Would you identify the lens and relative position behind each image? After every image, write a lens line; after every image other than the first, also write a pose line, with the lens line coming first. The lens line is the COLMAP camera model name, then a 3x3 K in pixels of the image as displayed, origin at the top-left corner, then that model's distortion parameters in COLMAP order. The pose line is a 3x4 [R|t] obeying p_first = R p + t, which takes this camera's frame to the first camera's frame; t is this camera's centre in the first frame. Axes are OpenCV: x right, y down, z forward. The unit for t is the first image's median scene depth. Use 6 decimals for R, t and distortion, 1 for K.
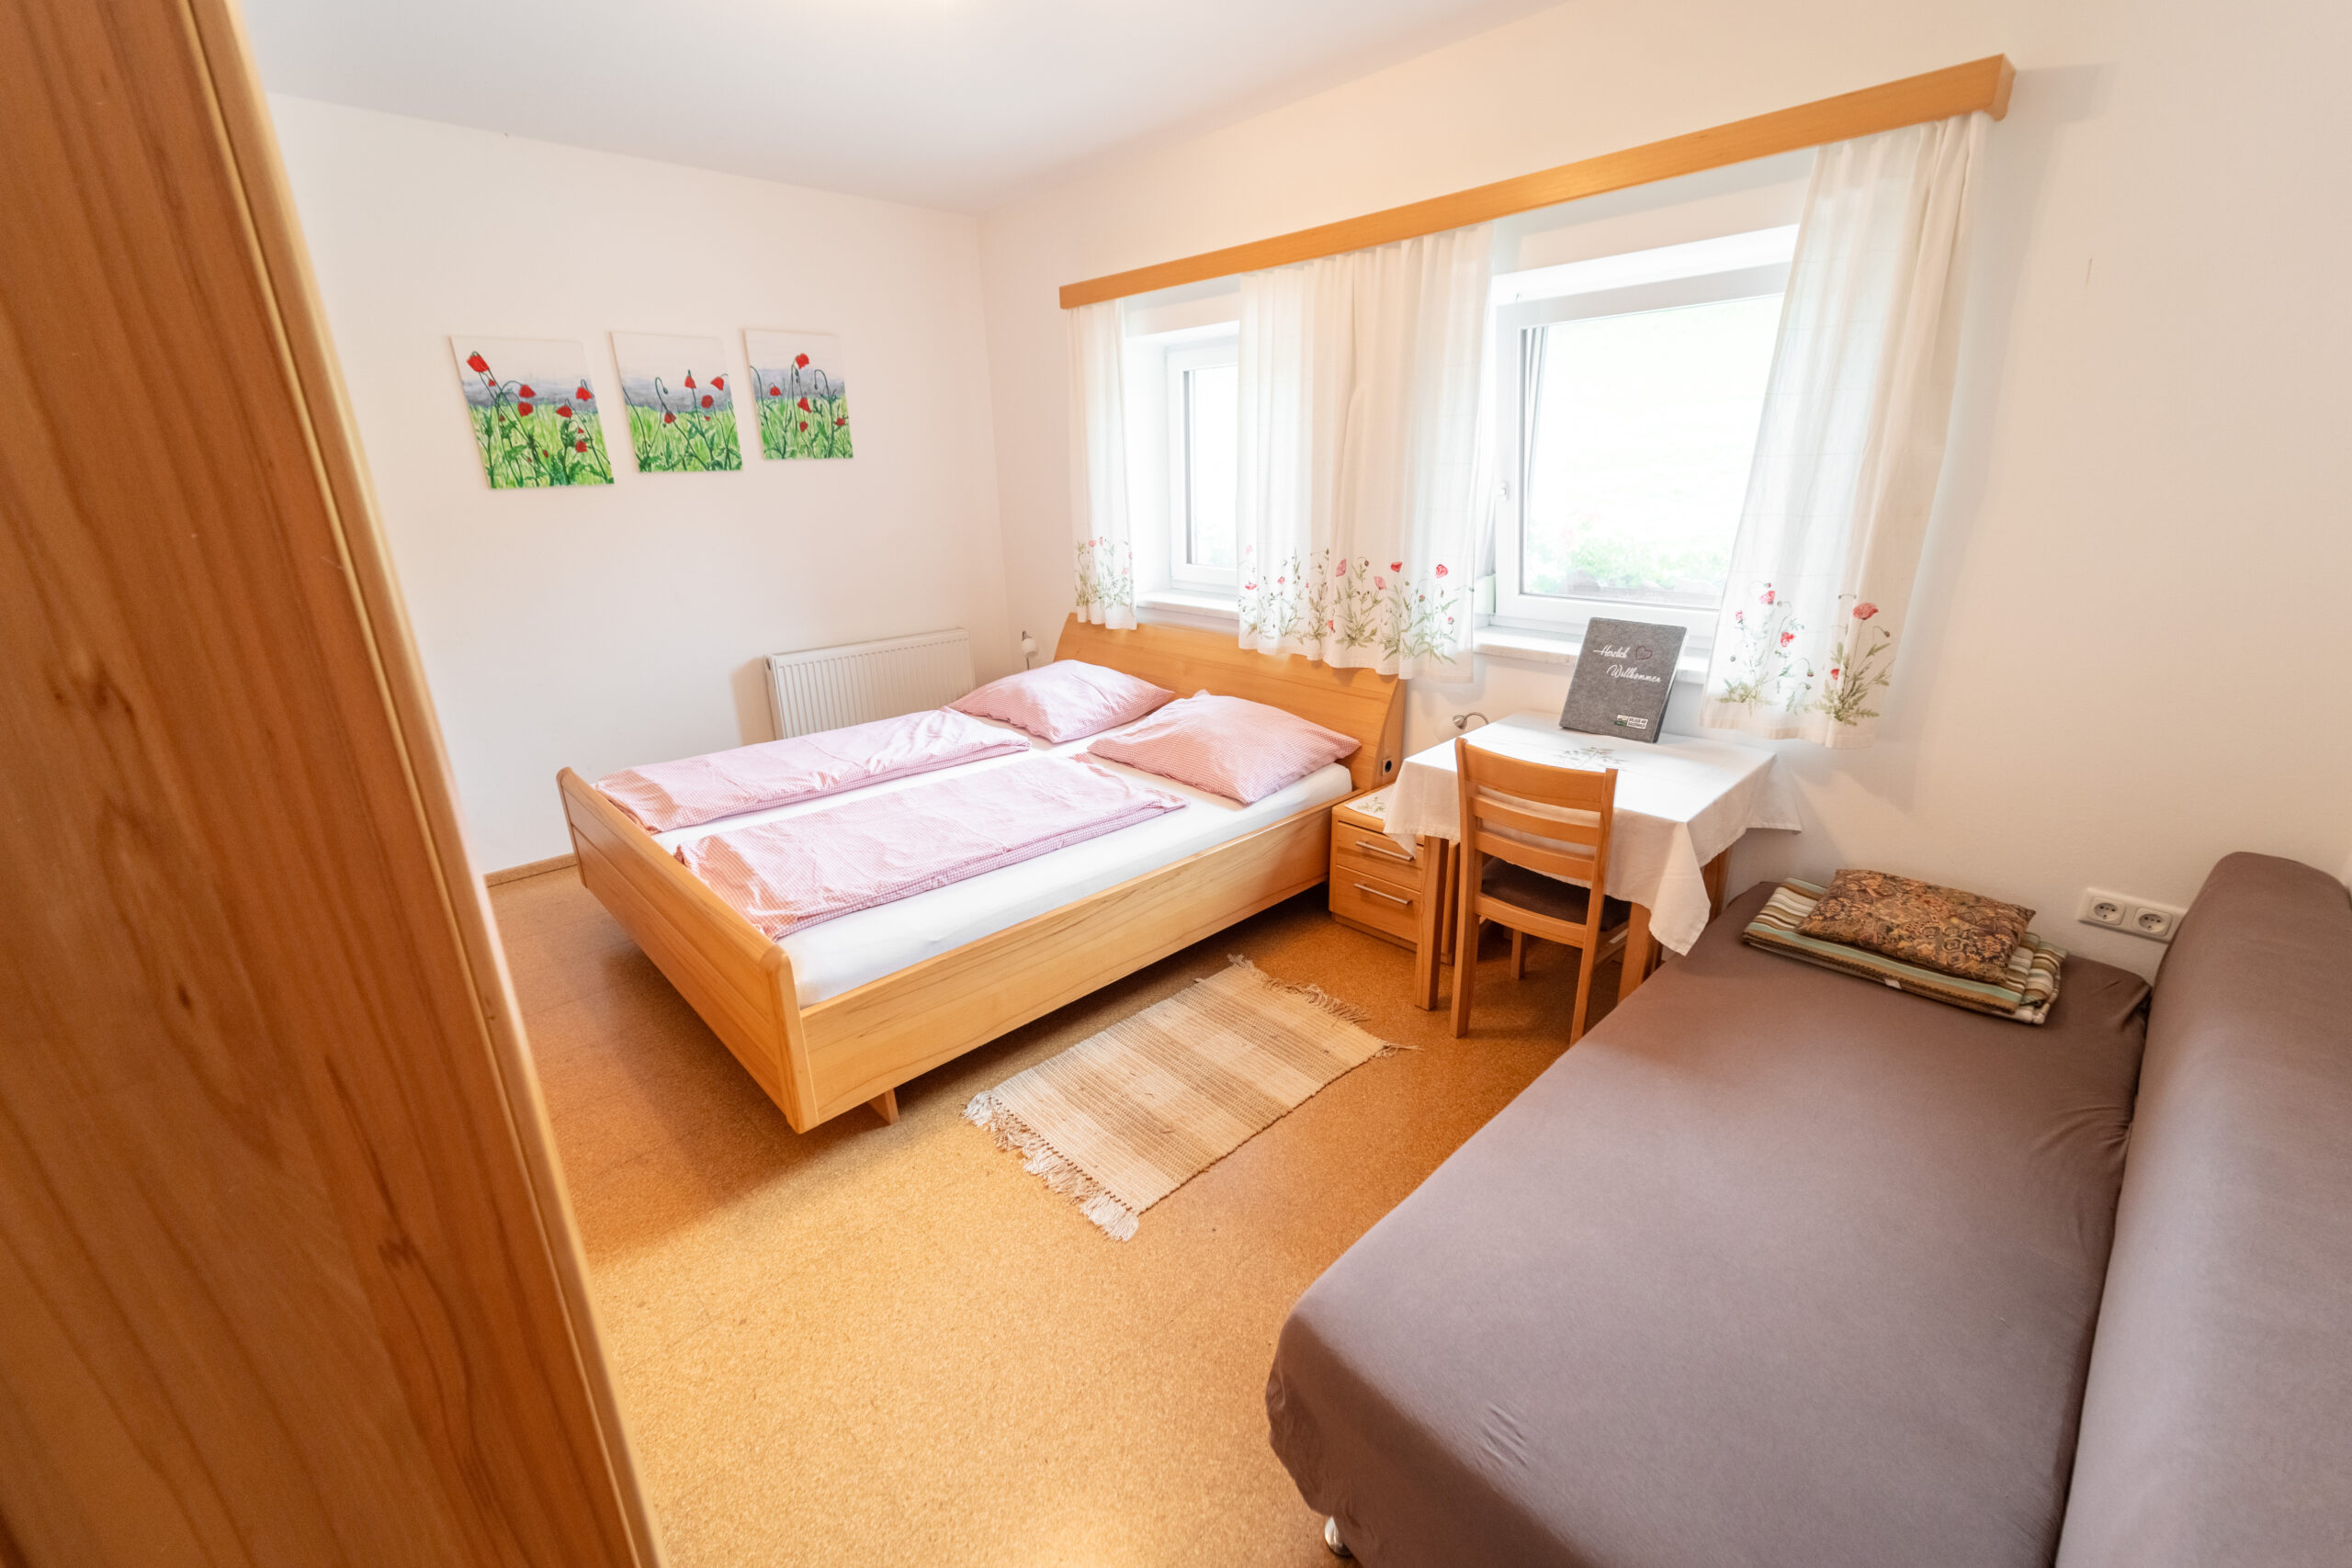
lens RADIAL K [[942.9, 0, 1176.0], [0, 942.9, 784.0], [0, 0, 1]] dist [0.001424, 0.000050]
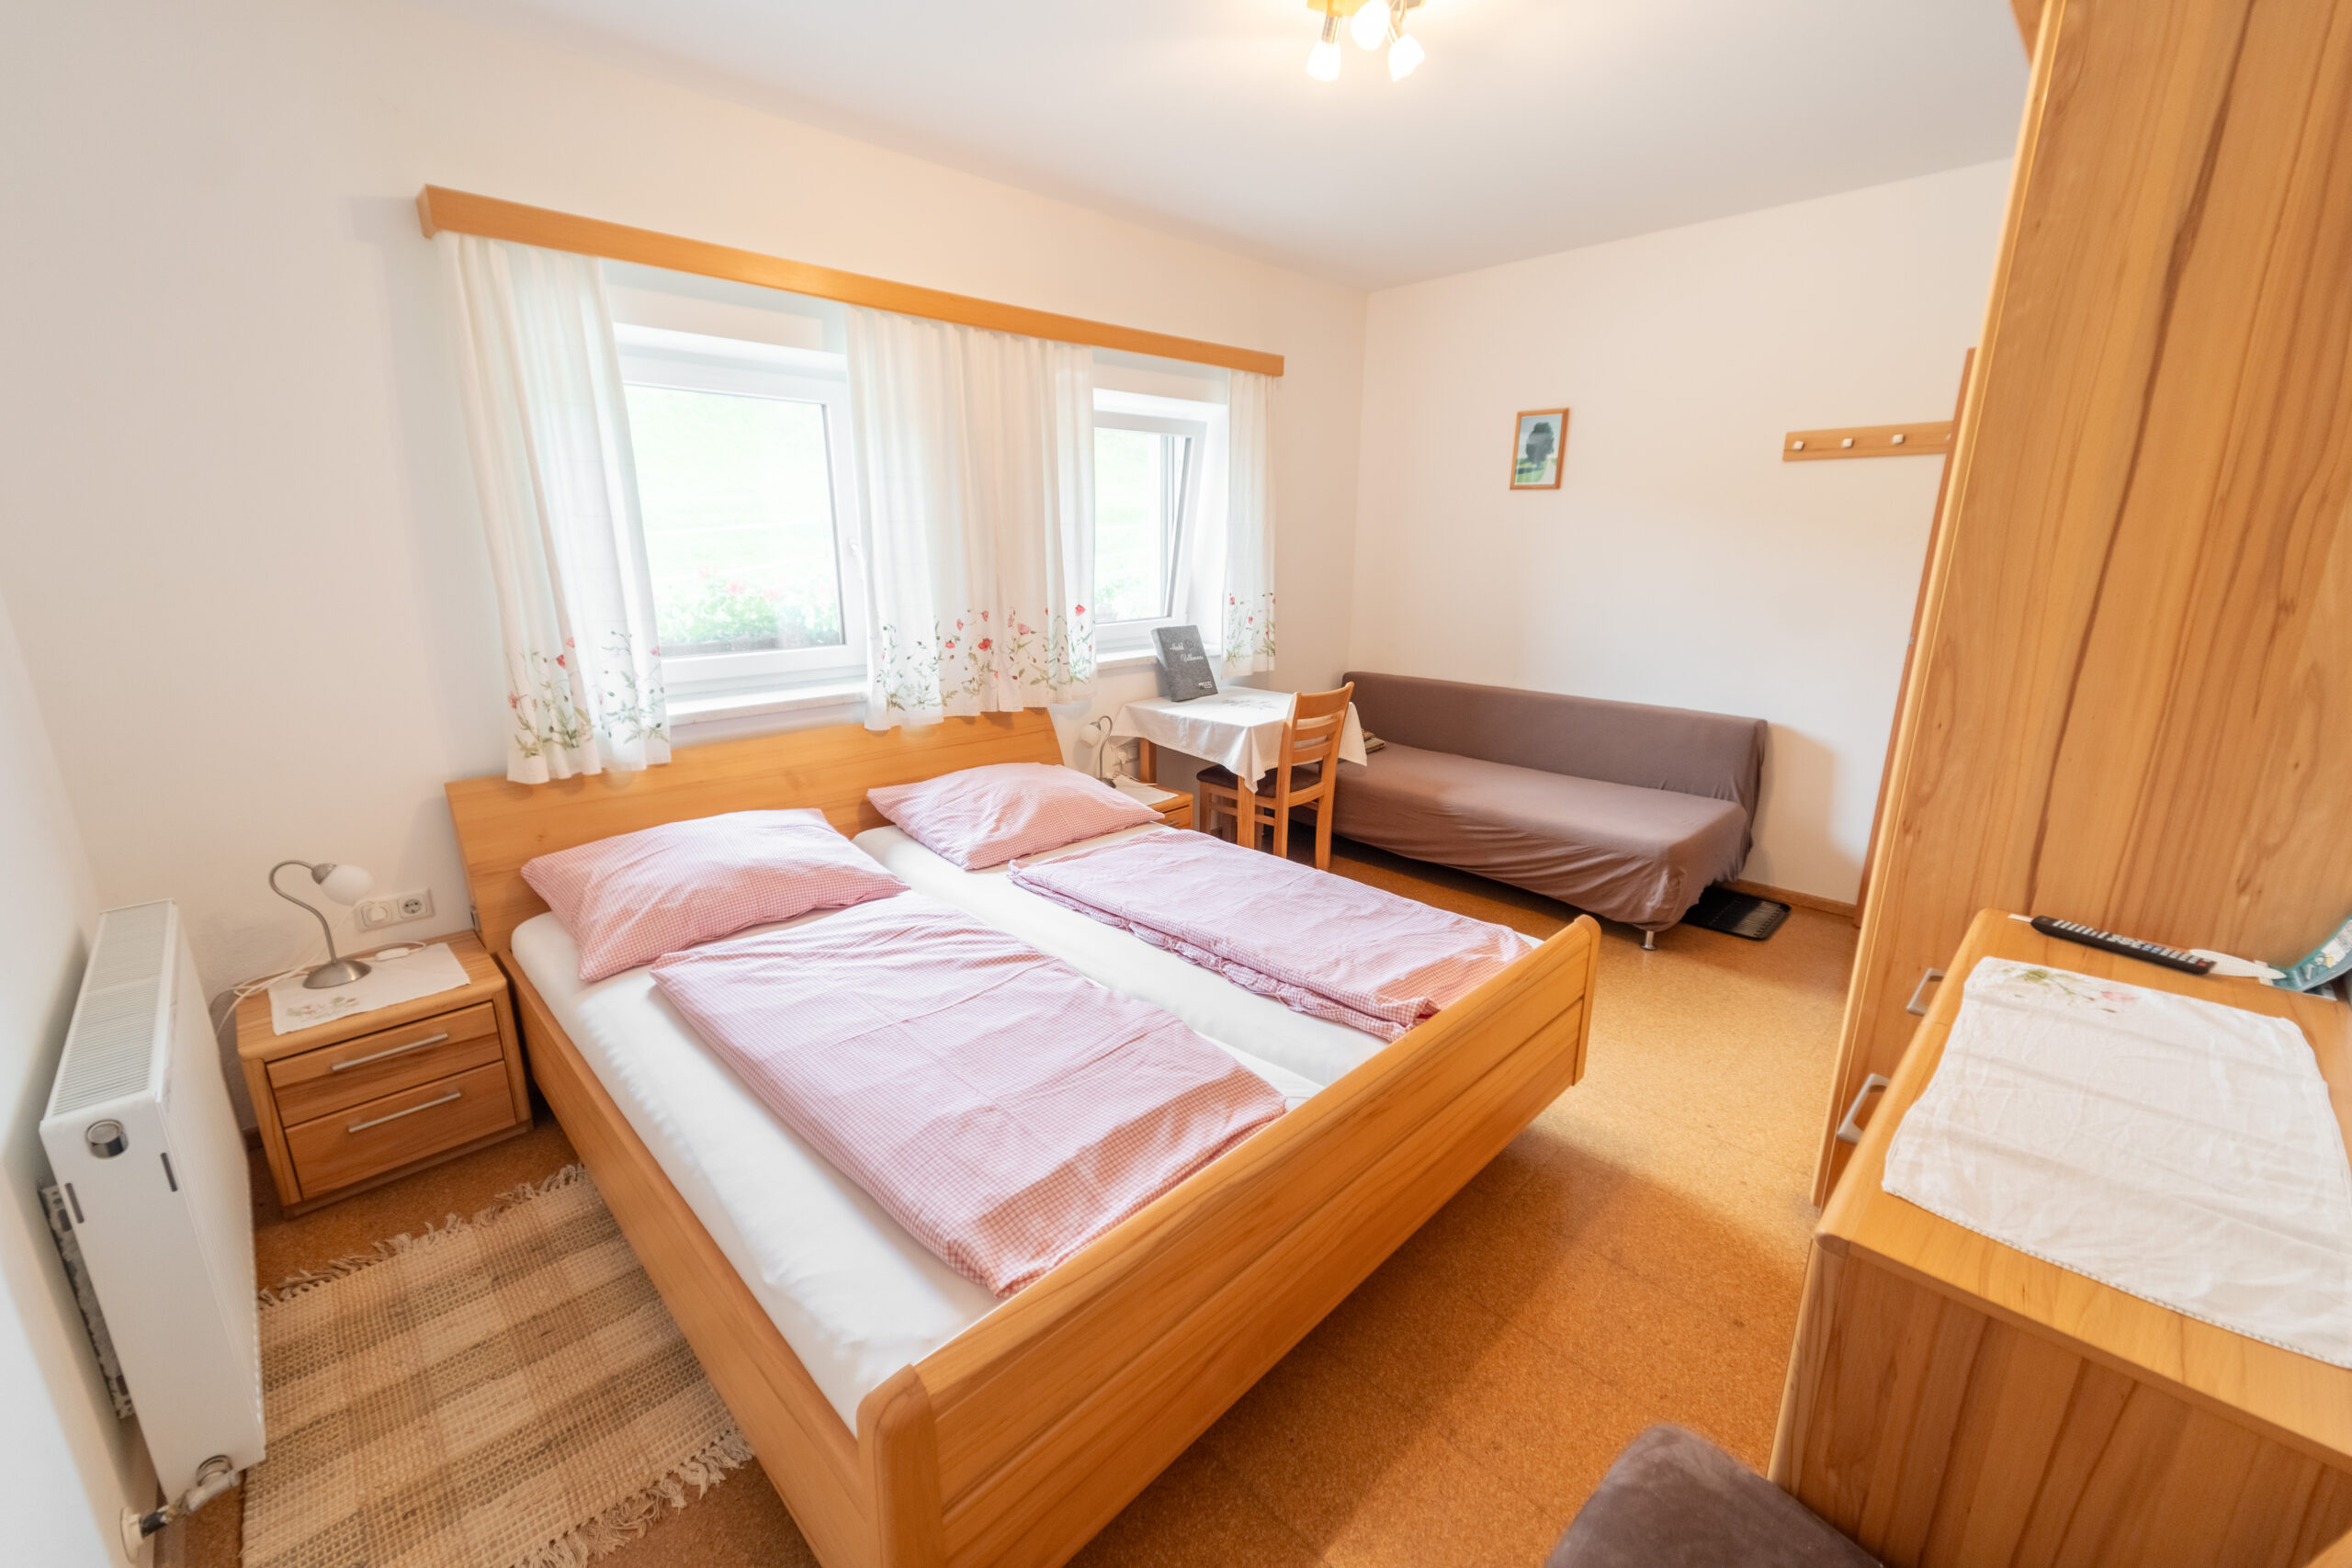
lens RADIAL K [[944.9, 0, 1176.0], [0, 944.9, 784.0], [0, 0, 1]] dist [0.000216, 0.000041]
pose [[-0.028481, -0.235059, 0.971564, -1.005498], [0.324341, 0.917197, 0.231413, -0.269888], [-0.945511, 0.321709, 0.050117, 0.918533]]
